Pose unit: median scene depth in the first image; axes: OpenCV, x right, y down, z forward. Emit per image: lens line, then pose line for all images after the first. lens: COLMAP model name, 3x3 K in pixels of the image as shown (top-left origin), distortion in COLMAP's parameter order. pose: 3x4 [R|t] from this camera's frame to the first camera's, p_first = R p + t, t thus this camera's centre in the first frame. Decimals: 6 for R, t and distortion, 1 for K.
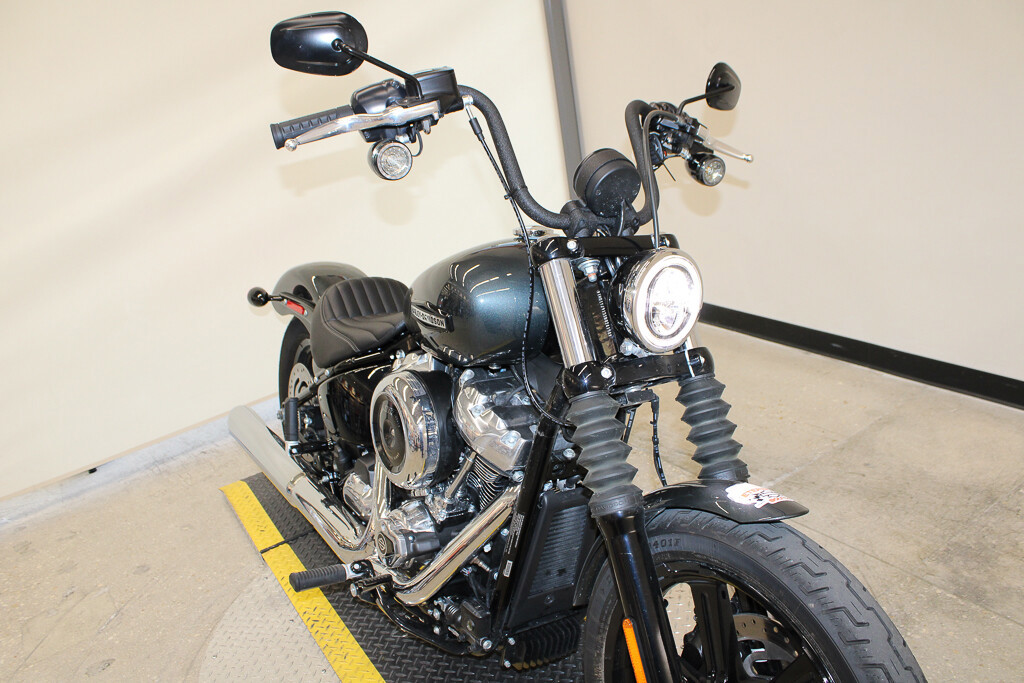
lens RADIAL K [[838.0, 0, 512.0], [0, 838.0, 341.5], [0, 0, 1]] dist [-0.160441, 0.141672]
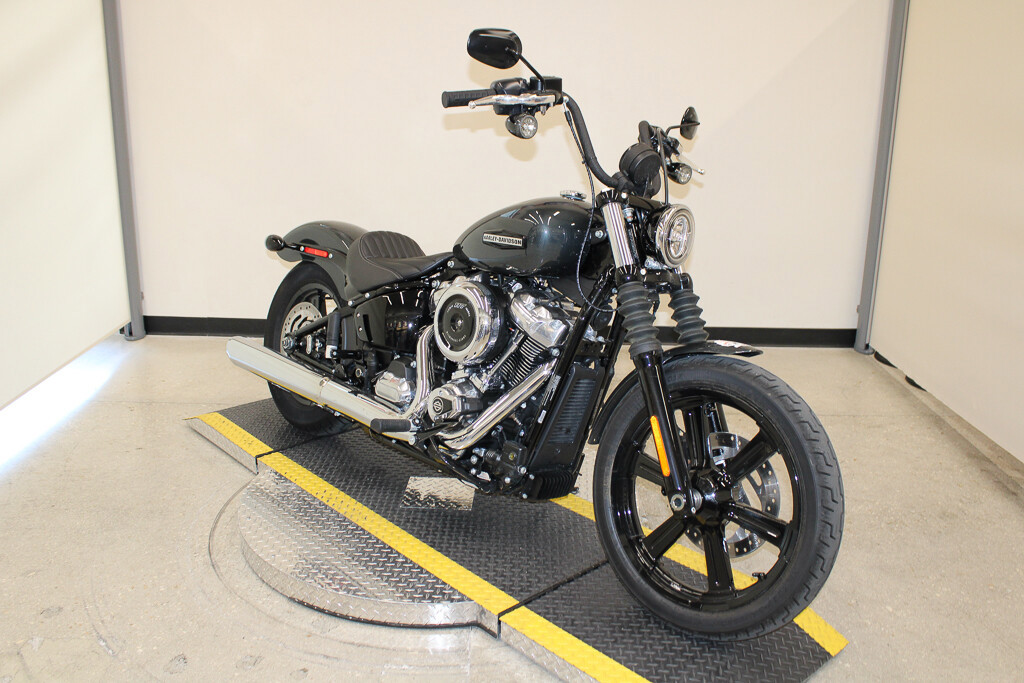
lens RADIAL K [[893.2, 0, 515.3], [0, 893.2, 326.5], [0, 0, 1]] dist [-0.115722, 0.007456]
pose [[0.965779, 0.109158, 0.235278, -0.413524], [-0.085384, 0.990368, -0.108998, 0.277779], [-0.244910, 0.085179, 0.965797, -0.485125]]
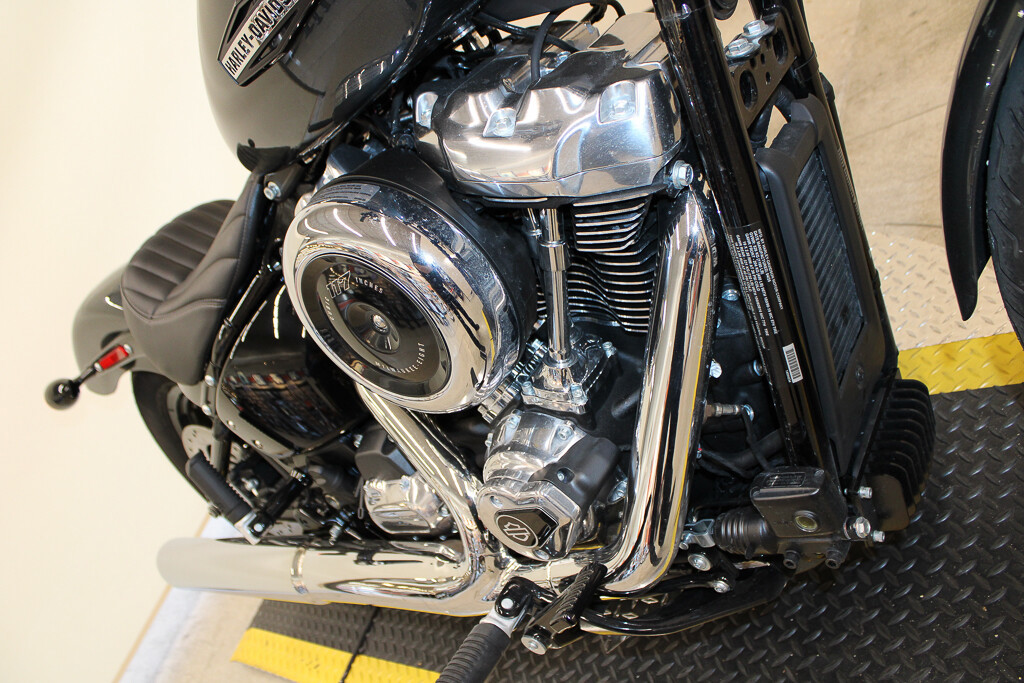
lens RADIAL K [[838.0, 0, 512.0], [0, 838.0, 341.5], [0, 0, 1]] dist [-0.160441, 0.141672]
pose [[0.751823, -0.651199, 0.103451, -0.144758], [0.644509, 0.758900, 0.093162, 0.124241], [-0.139176, -0.003366, 0.990262, 0.564364]]
